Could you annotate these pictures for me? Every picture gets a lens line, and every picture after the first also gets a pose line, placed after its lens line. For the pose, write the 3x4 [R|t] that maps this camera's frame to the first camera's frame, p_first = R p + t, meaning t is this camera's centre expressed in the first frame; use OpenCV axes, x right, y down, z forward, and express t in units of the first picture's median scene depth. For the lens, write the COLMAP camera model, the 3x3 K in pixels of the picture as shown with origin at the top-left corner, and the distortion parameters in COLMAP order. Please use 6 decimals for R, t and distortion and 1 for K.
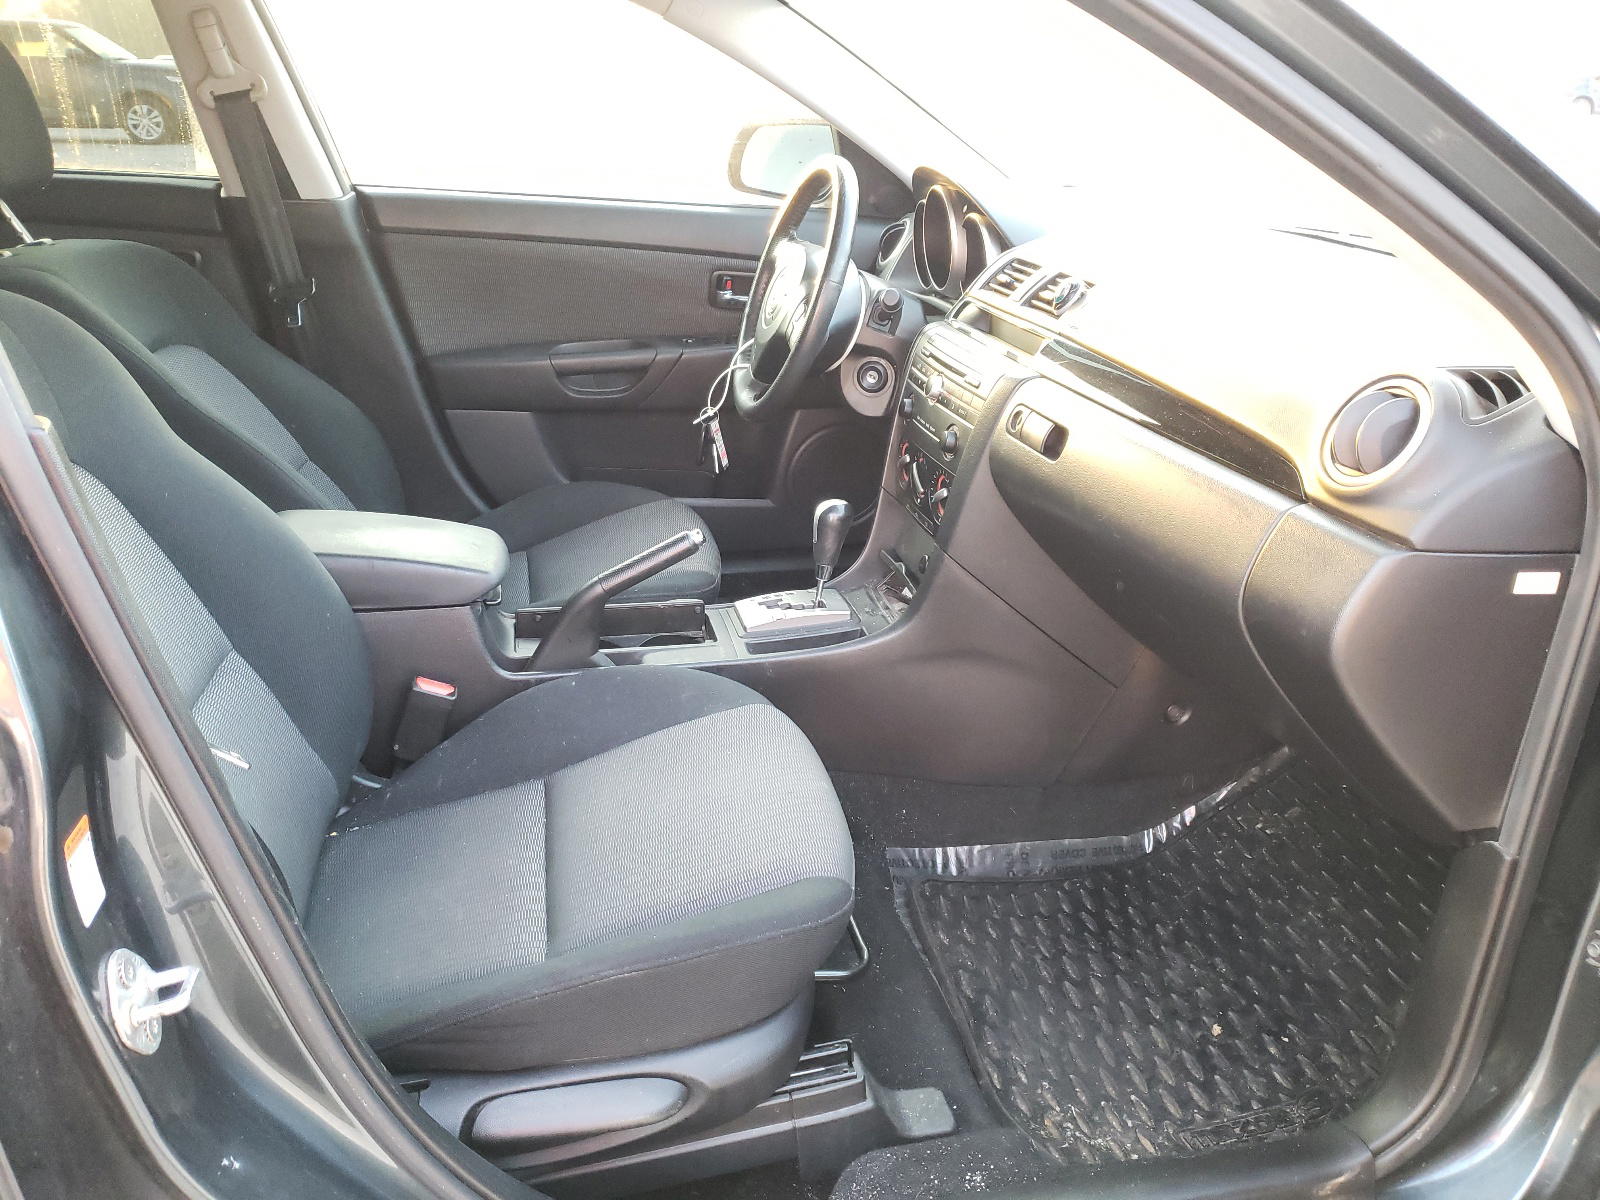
lens RADIAL K [[1204.7, 0, 800.0], [0, 1204.7, 600.0], [0, 0, 1]] dist [0.065722, 0.001289]
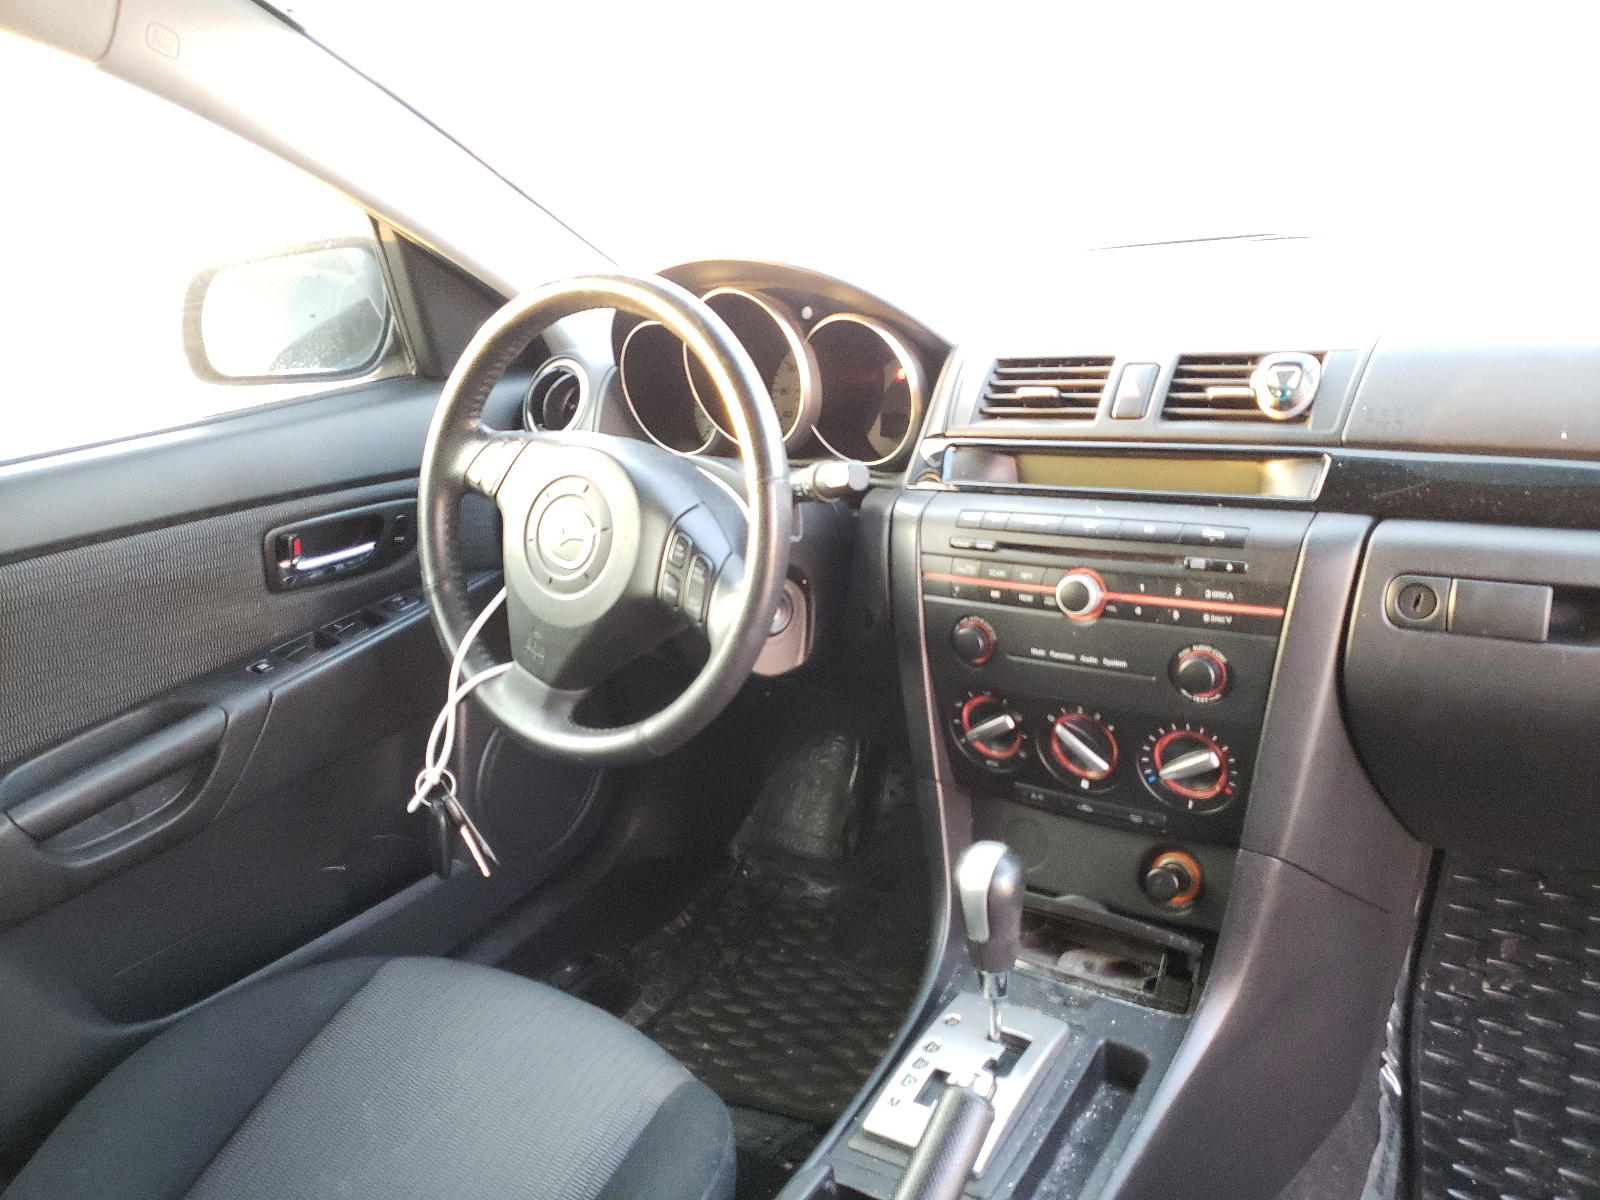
lens RADIAL K [[1204.7, 0, 800.0], [0, 1204.7, 600.0], [0, 0, 1]] dist [0.065722, 0.001289]
pose [[0.735736, -0.348853, 0.580513, -0.239905], [0.389394, 0.919188, 0.058862, -0.195783], [-0.554135, 0.182741, 0.812121, 0.460857]]
